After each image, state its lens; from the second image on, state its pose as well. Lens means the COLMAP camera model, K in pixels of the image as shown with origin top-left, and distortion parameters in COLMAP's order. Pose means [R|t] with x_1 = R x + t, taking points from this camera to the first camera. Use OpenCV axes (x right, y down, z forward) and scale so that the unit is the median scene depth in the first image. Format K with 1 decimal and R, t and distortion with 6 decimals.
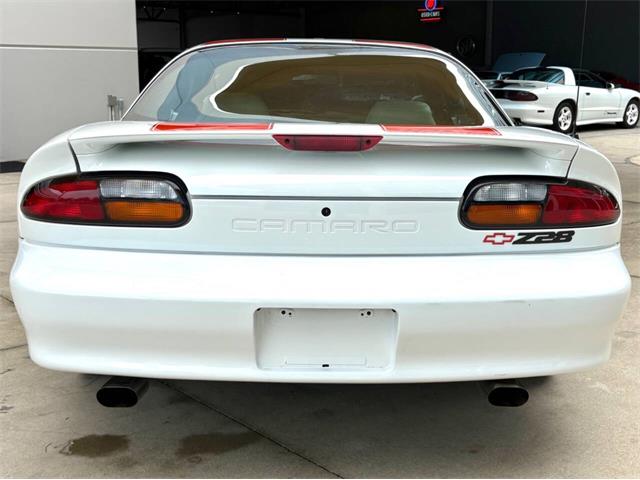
lens RADIAL K [[829.1, 0, 320.0], [0, 829.1, 240.0], [0, 0, 1]] dist [0.022001, 0.007349]
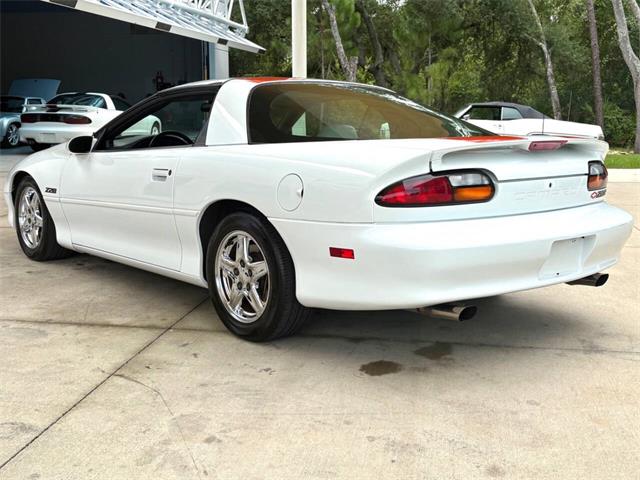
lens RADIAL K [[783.7, 0, 320.0], [0, 783.7, 240.0], [0, 0, 1]] dist [0.199246, -0.611904]
pose [[0.771151, -0.106653, 0.627655, -1.173202], [0.119473, 0.992596, 0.021878, -0.011566], [-0.625342, 0.058116, 0.778184, 0.005322]]
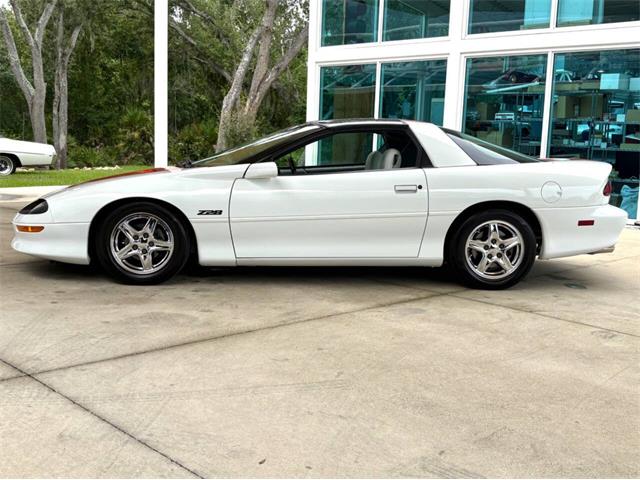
lens RADIAL K [[770.4, 0, 320.0], [0, 770.4, 240.0], [0, 0, 1]] dist [0.190689, -0.665624]
pose [[-0.058374, -0.132968, 0.989400, -2.604604], [0.161124, 0.976841, 0.140786, -0.363544], [-0.985206, 0.167634, -0.035598, 1.849392]]
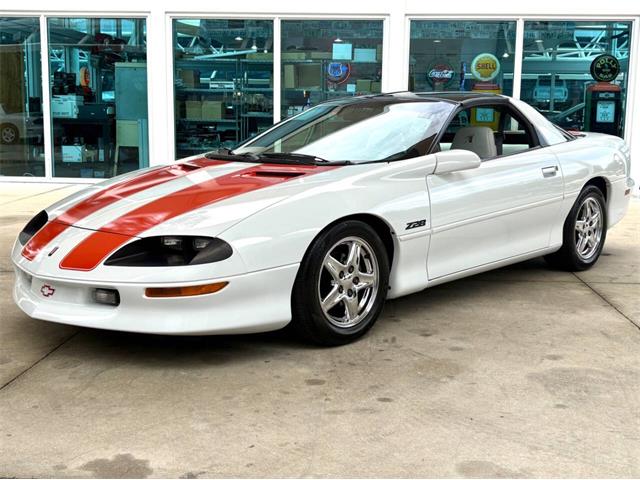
lens RADIAL K [[770.4, 0, 320.0], [0, 770.4, 240.0], [0, 0, 1]] dist [0.190689, -0.665624]
pose [[-0.710004, -0.118379, 0.694176, -1.365616], [0.126310, 0.948374, 0.290917, -0.640344], [-0.692777, 0.294234, -0.658397, 3.268598]]
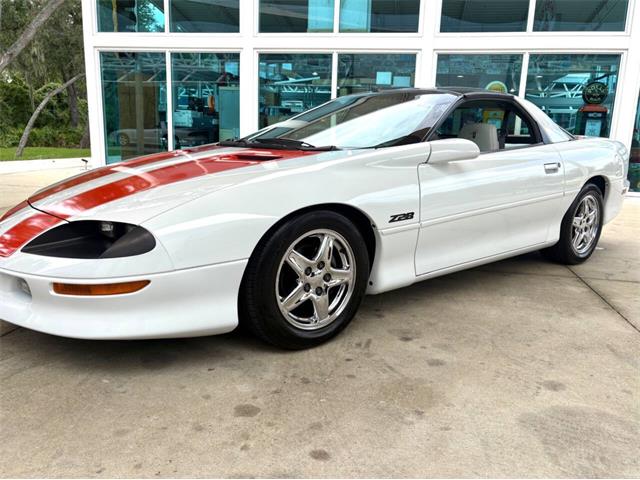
lens RADIAL K [[493.5, 0, 323.5], [0, 493.5, 238.6], [0, 0, 1]] dist [0.029453, -0.008922]
pose [[-0.618243, -0.178258, 0.765506, -1.022881], [0.121612, 0.940519, 0.317228, -0.456490], [-0.776522, 0.289219, -0.559791, 2.718366]]
